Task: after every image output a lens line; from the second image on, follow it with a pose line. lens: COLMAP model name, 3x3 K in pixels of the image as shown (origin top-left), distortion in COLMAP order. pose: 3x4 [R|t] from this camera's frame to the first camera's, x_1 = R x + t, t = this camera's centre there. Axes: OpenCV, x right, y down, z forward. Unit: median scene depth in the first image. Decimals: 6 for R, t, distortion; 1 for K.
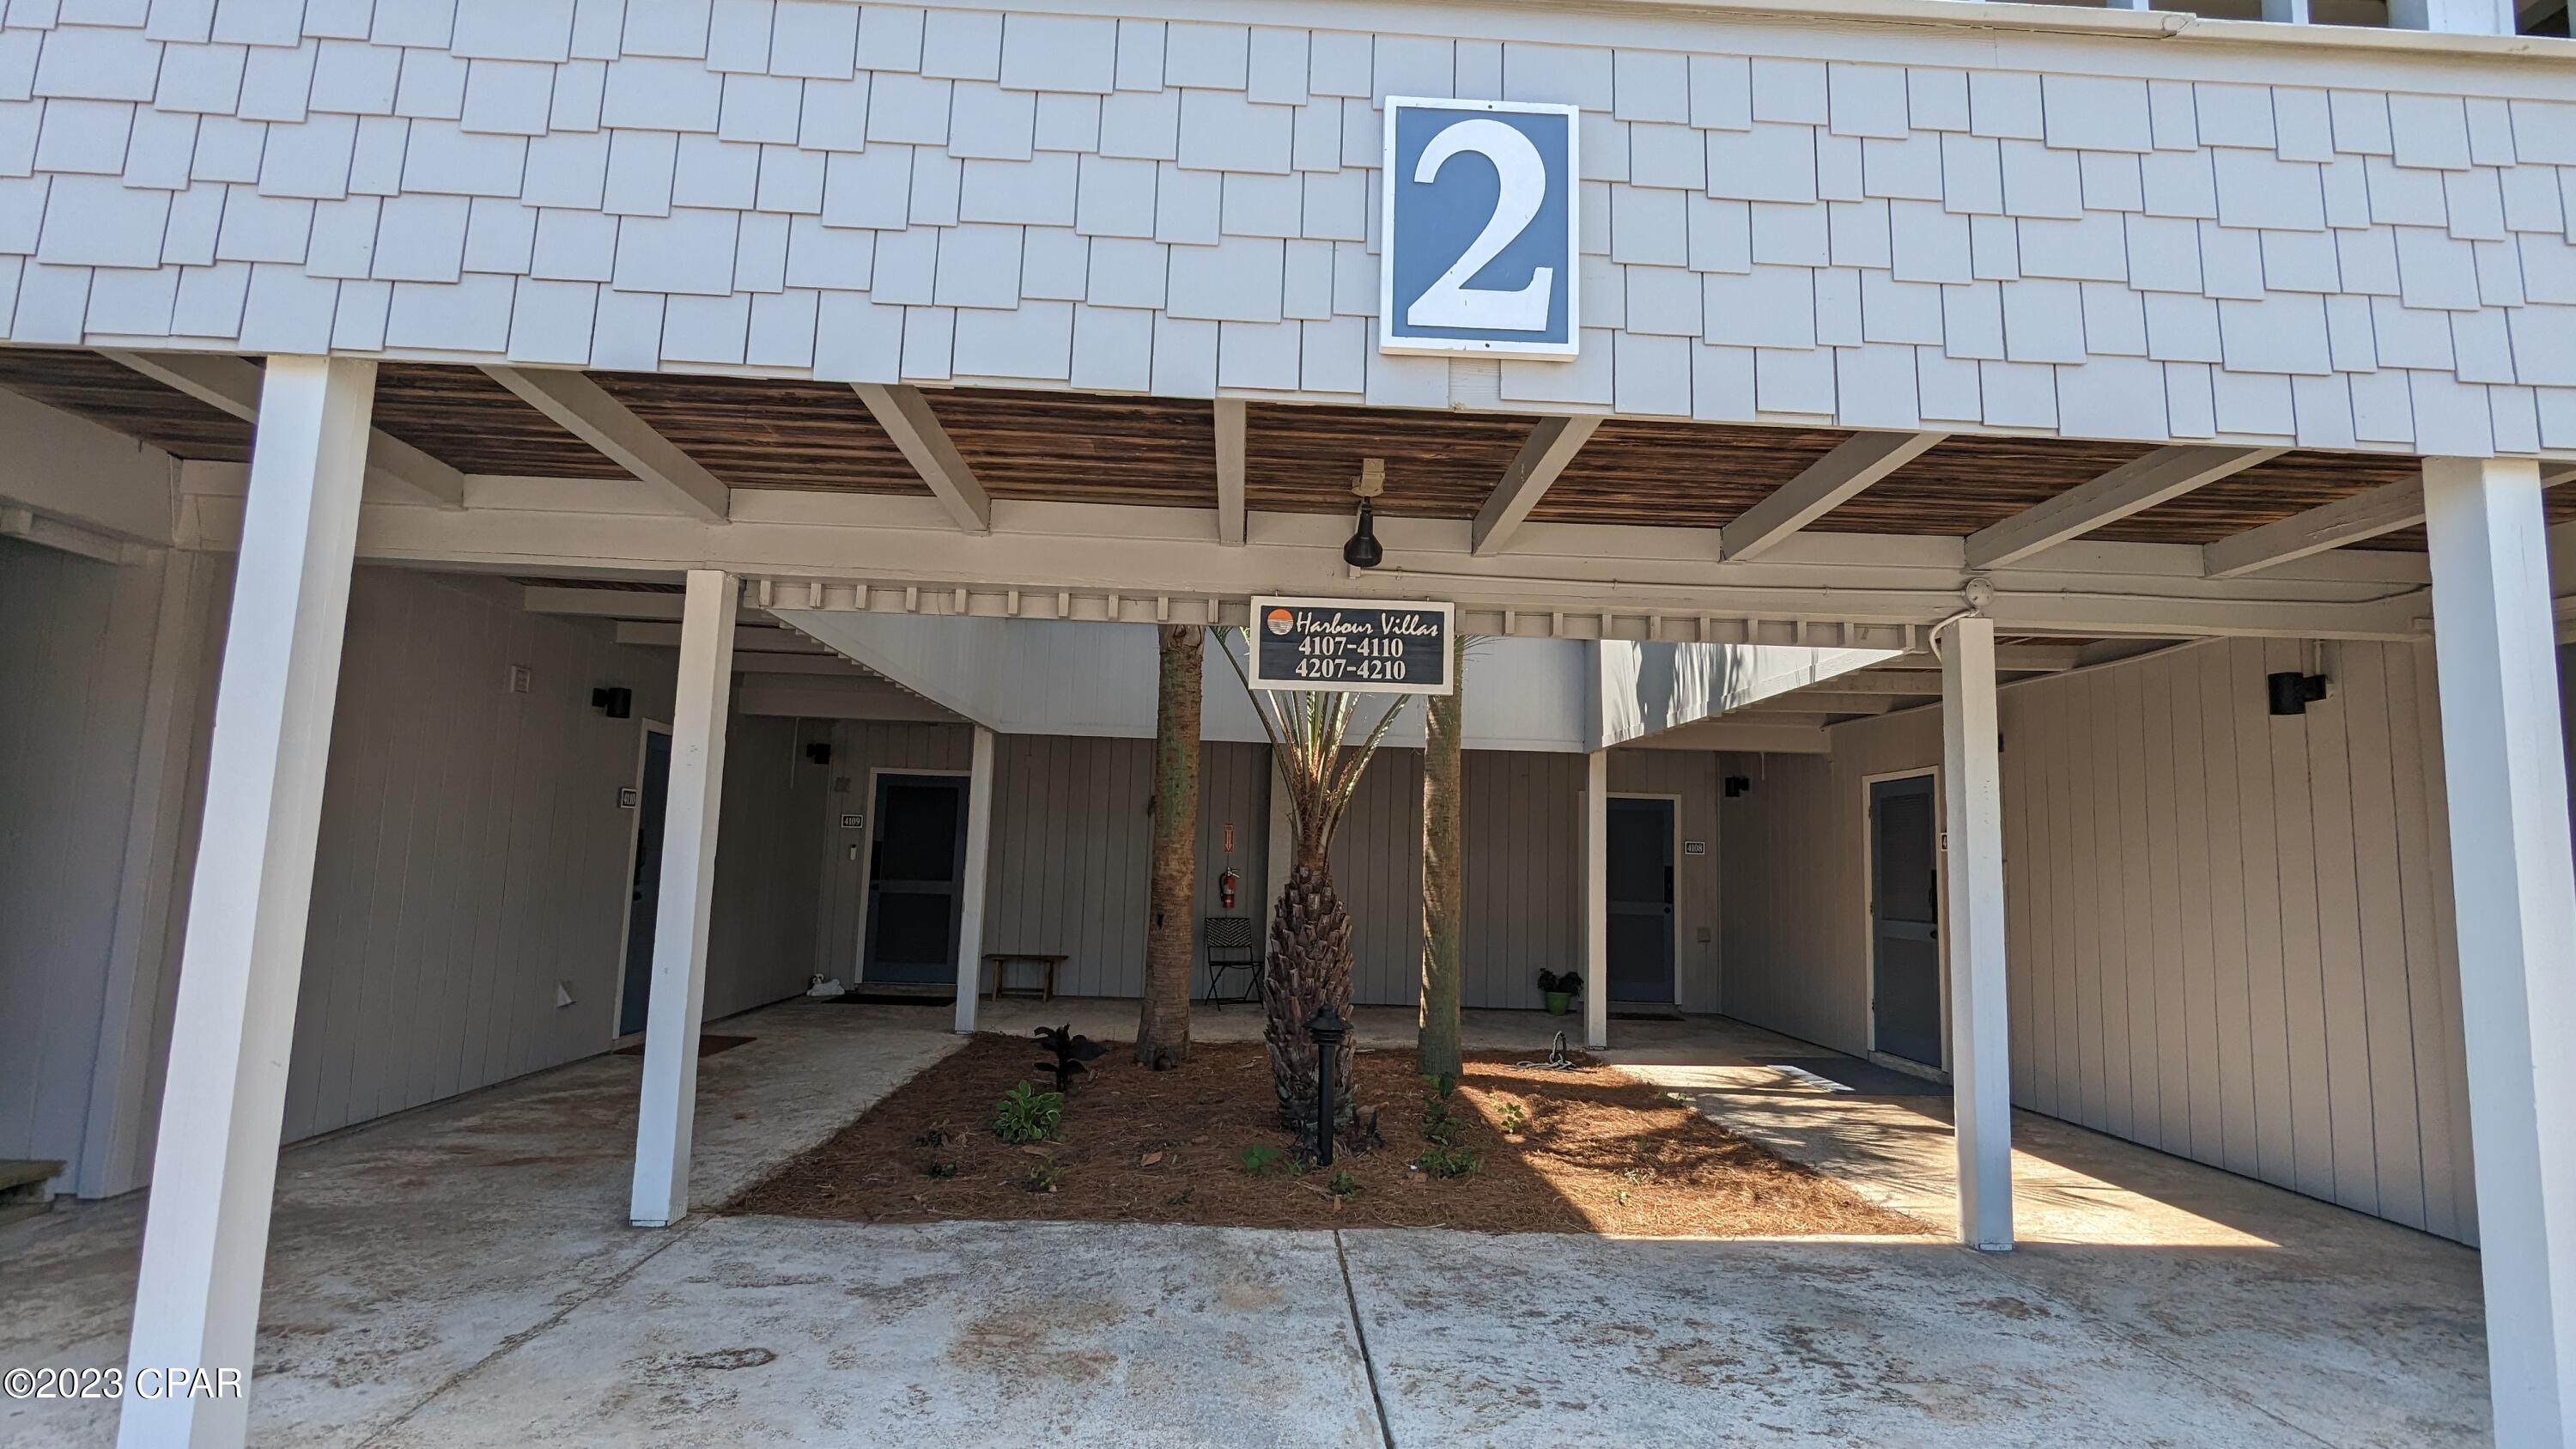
lens RADIAL K [[1209.5, 0, 1288.0], [0, 1209.5, 724.5], [0, 0, 1]] dist [-0.000951, -0.000219]
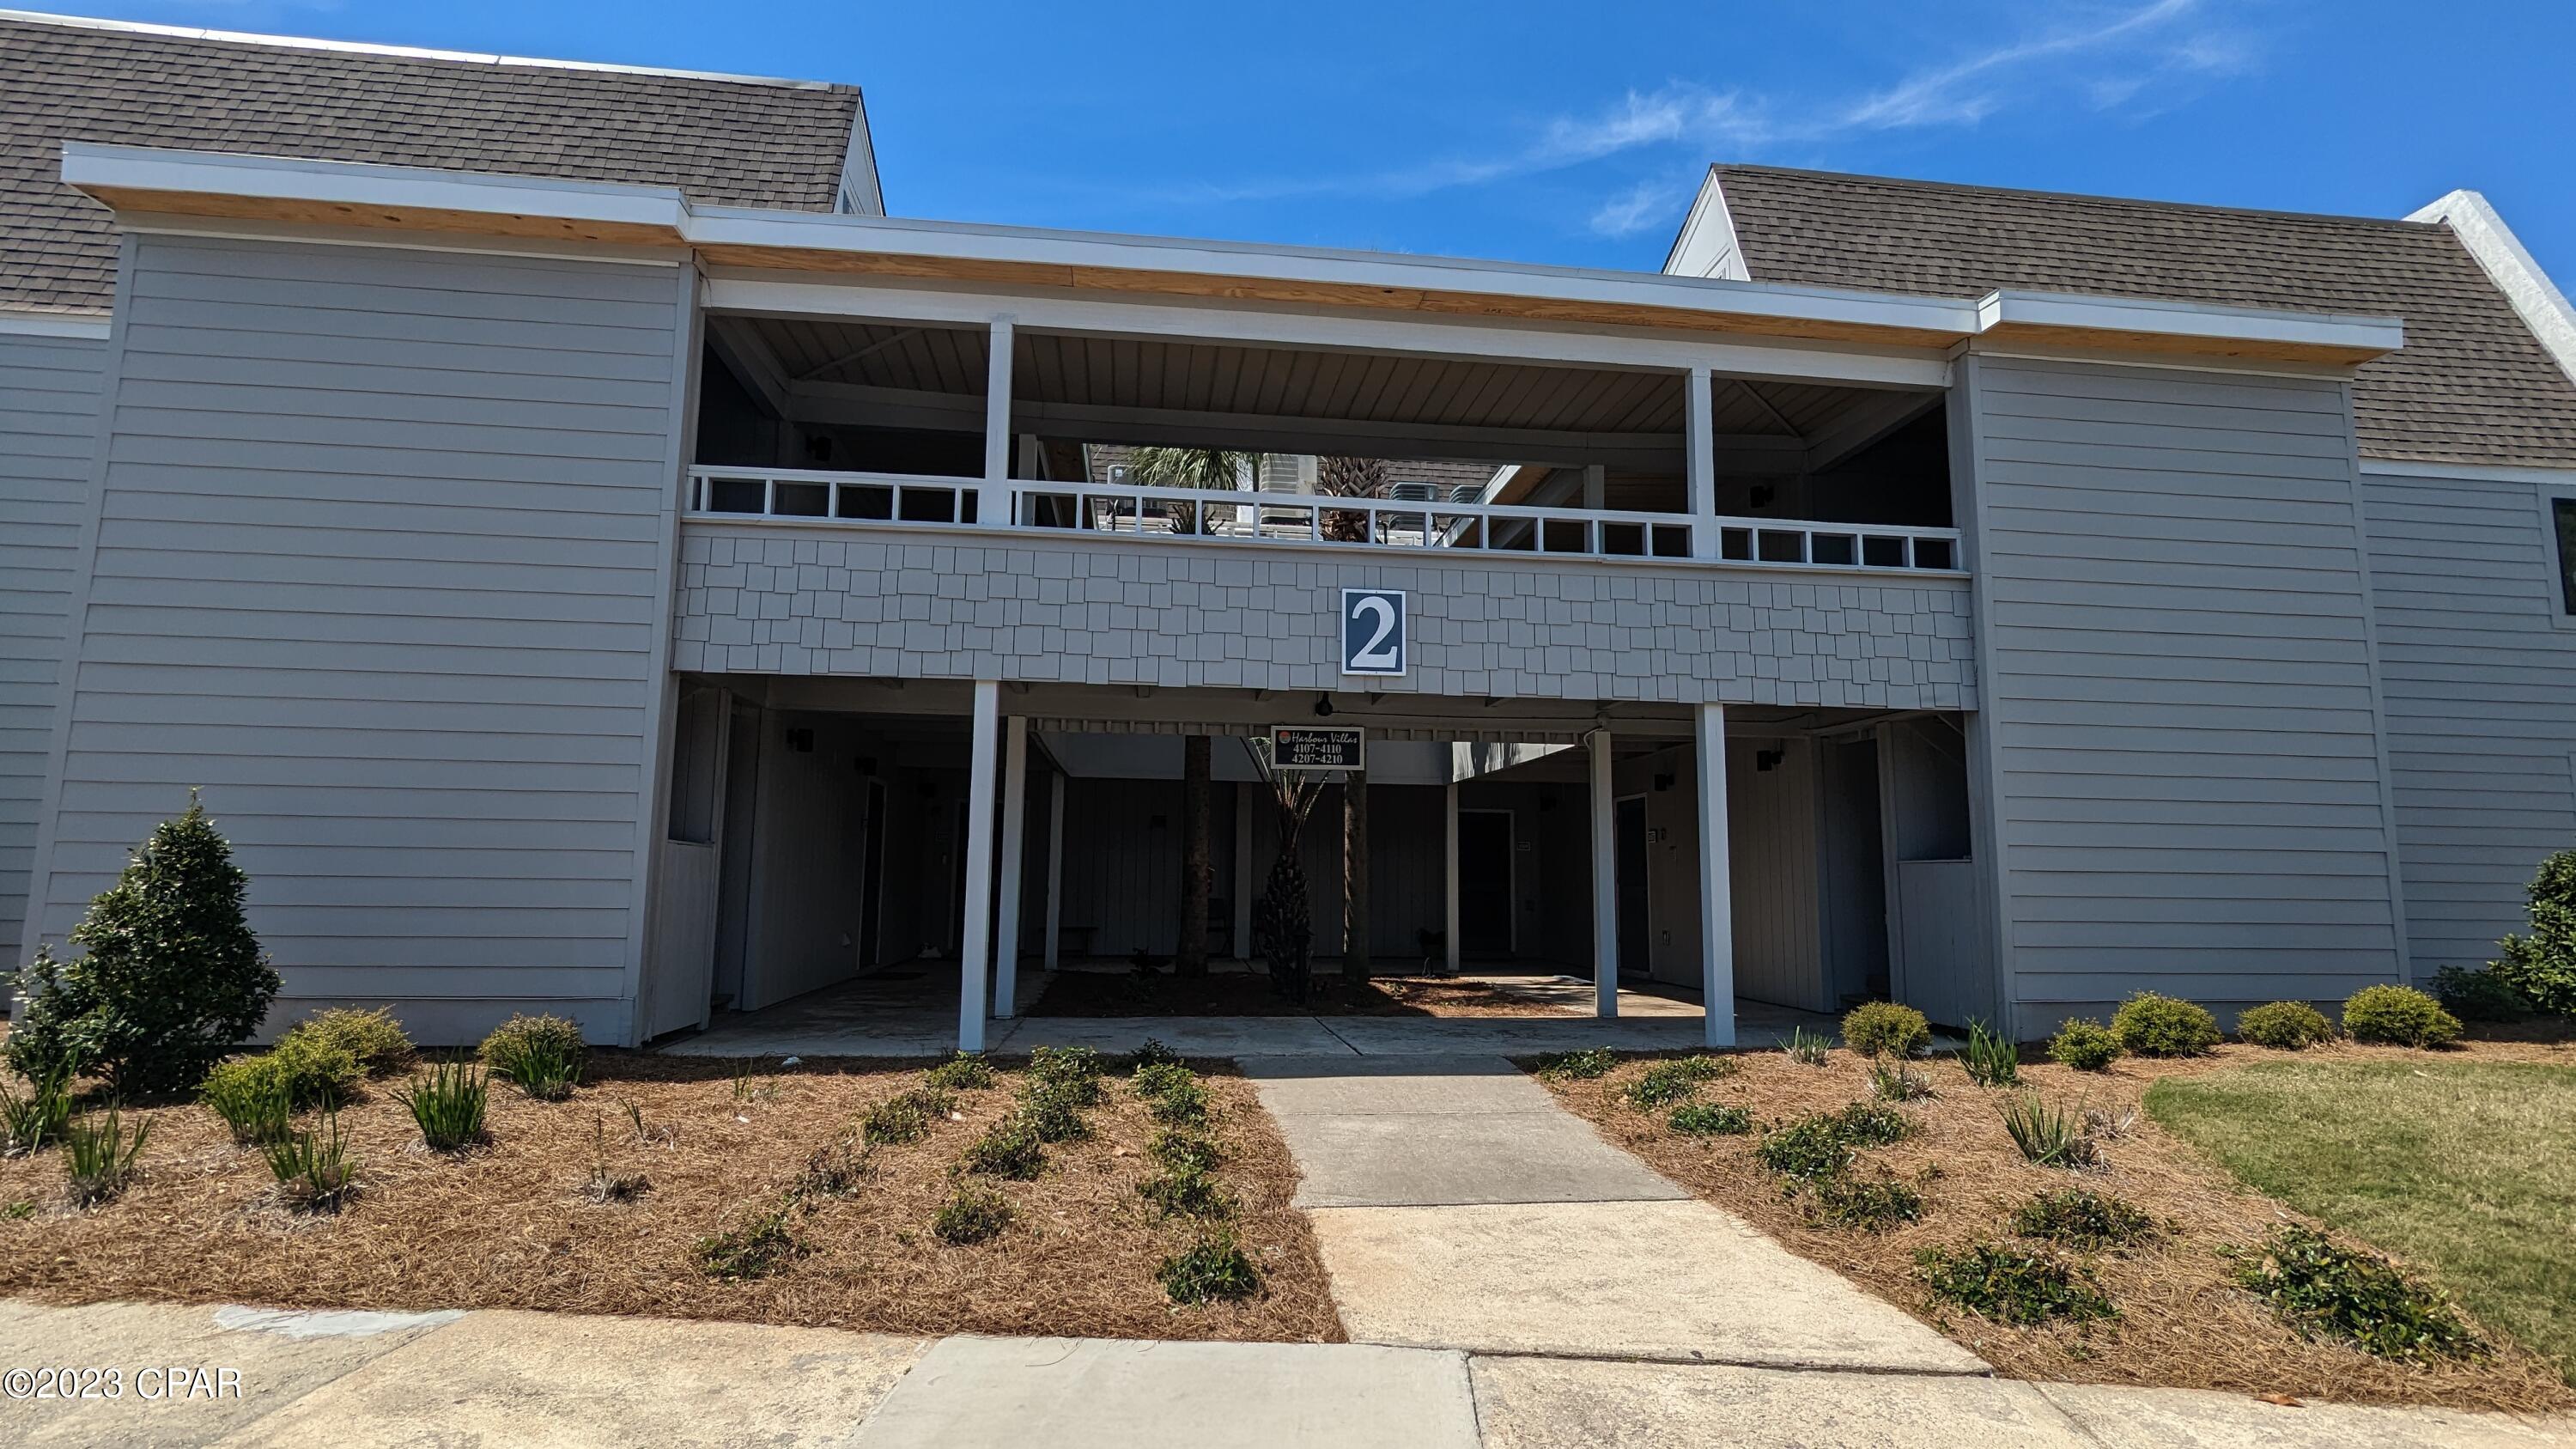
lens RADIAL K [[1209.5, 0, 1288.0], [0, 1209.5, 724.5], [0, 0, 1]] dist [-0.000951, -0.000219]
pose [[0.996754, -0.008226, 0.080085, -0.289077], [0.009035, 0.999912, -0.009745, -0.144377], [-0.079998, 0.010437, 0.996740, -1.929237]]
